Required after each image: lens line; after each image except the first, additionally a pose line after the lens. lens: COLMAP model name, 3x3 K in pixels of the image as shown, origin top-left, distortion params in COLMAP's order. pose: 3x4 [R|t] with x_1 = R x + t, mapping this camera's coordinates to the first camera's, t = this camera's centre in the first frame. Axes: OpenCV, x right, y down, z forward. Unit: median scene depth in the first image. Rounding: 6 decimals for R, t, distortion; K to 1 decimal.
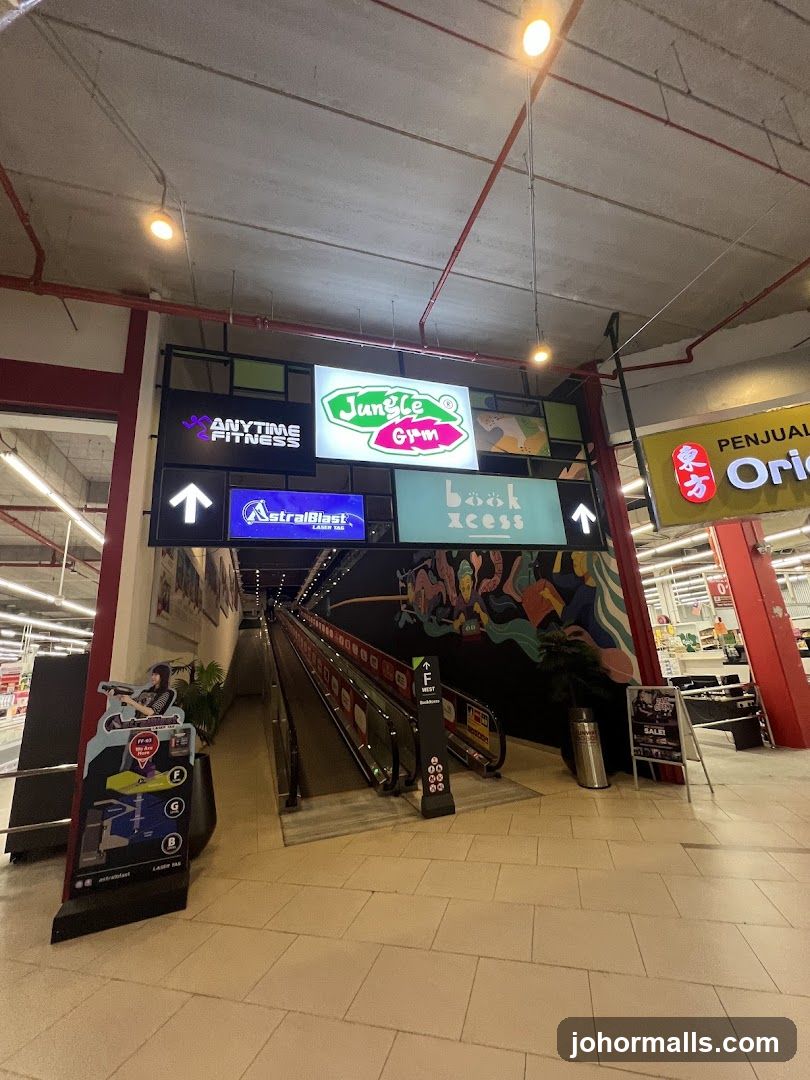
lens RADIAL K [[436.6, 0, 402.3], [0, 436.6, 539.9], [0, 0, 1]] dist [0.017343, -0.000366]
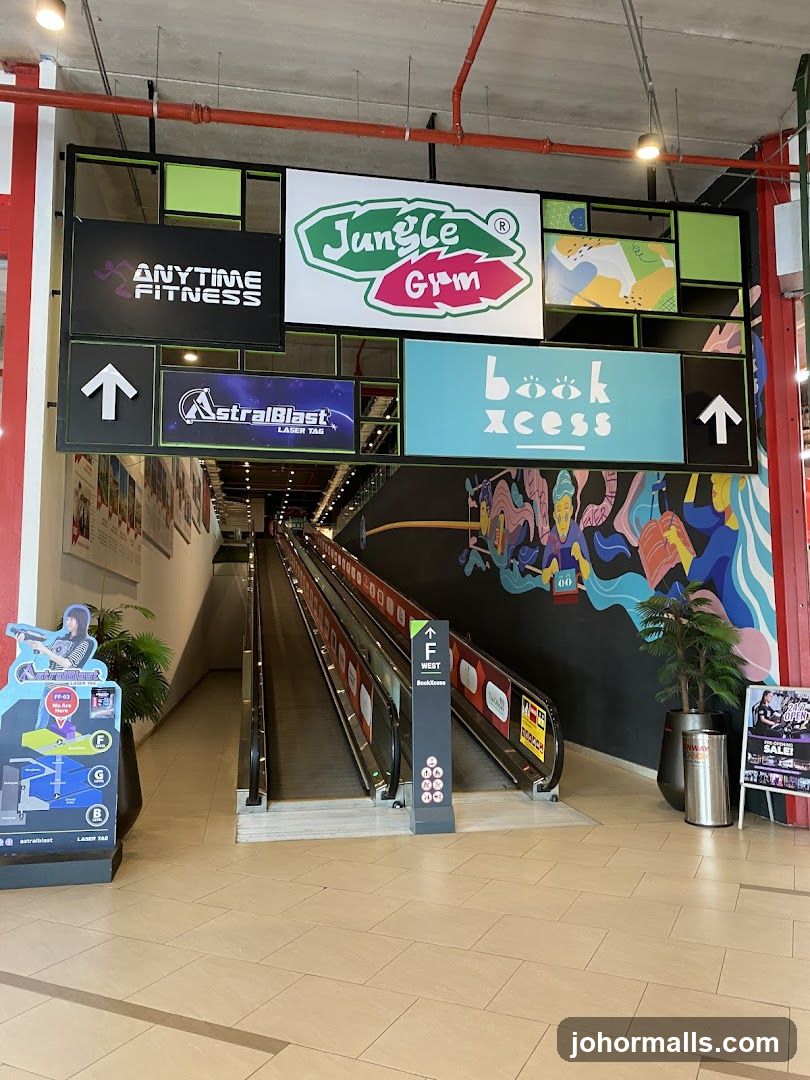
lens RADIAL K [[812.4, 0, 400.2], [0, 812.4, 546.4], [0, 0, 1]] dist [0.045568, -0.024726]
pose [[0.989555, 0.049552, -0.135374, 0.146957], [-0.026202, 0.985249, 0.169106, -0.060209], [0.141756, -0.163793, 0.976257, -0.224529]]
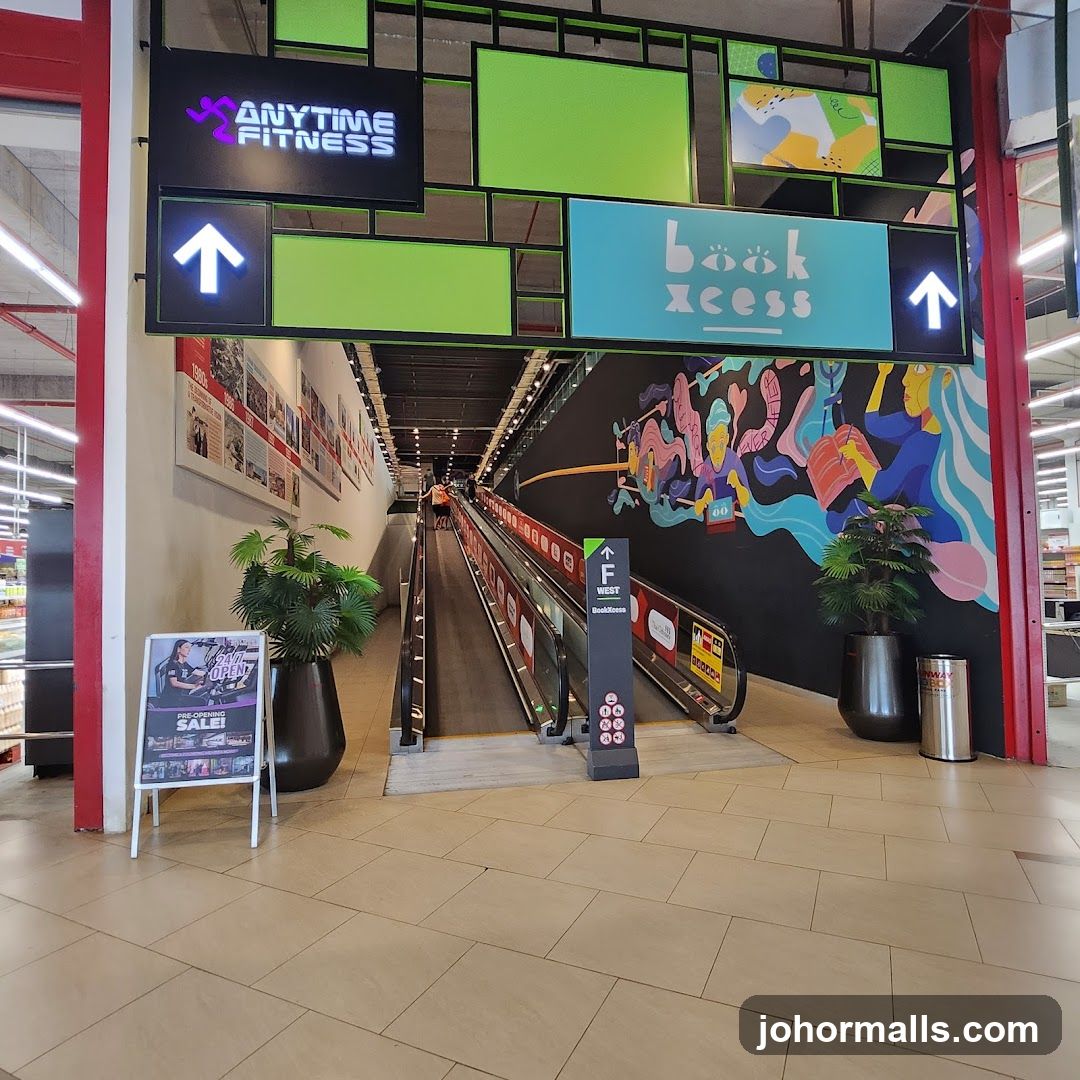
lens RADIAL K [[669.4, 0, 546.1], [0, 669.4, 540.7], [0, 0, 1]] dist [-0.012044, 0.002929]
pose [[0.990037, 0.040366, -0.134898, 0.078154], [-0.009471, 0.974948, 0.222231, 0.064459], [0.140489, -0.218739, 0.965617, 0.101694]]
